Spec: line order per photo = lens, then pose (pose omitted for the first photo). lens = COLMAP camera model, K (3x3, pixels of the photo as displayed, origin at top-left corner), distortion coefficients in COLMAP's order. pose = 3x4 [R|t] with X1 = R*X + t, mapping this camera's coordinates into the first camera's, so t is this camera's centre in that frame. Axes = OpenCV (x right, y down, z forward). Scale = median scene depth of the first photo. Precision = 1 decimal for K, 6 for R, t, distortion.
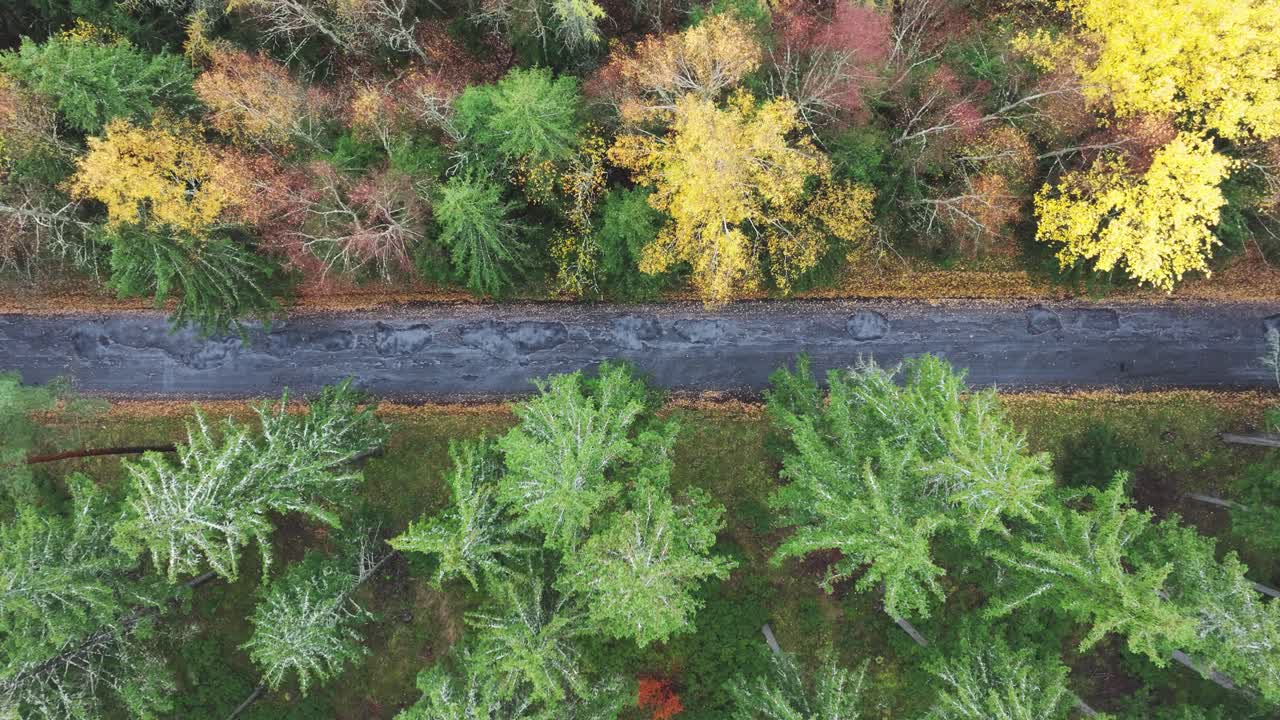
lens RADIAL K [[930.3, 0, 642.9], [0, 930.3, 410.1], [0, 0, 1]] dist [0.009402, 0.001453]
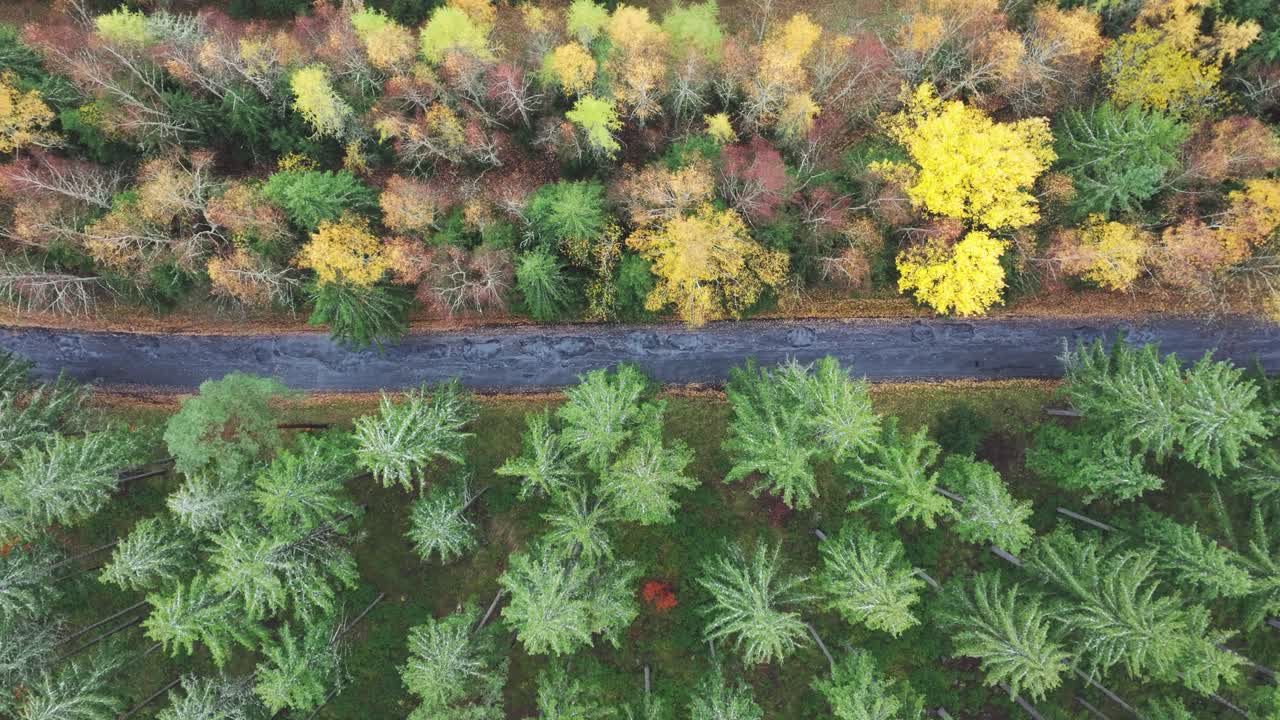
lens RADIAL K [[962.3, 0, 640.0], [0, 962.3, 360.0], [0, 0, 1]] dist [-0.000179, -0.000010]
pose [[0.999821, -0.010747, -0.015589, 0.016634], [0.009801, 0.998175, -0.059587, 0.041167], [0.016201, 0.059423, 0.998101, -0.644055]]
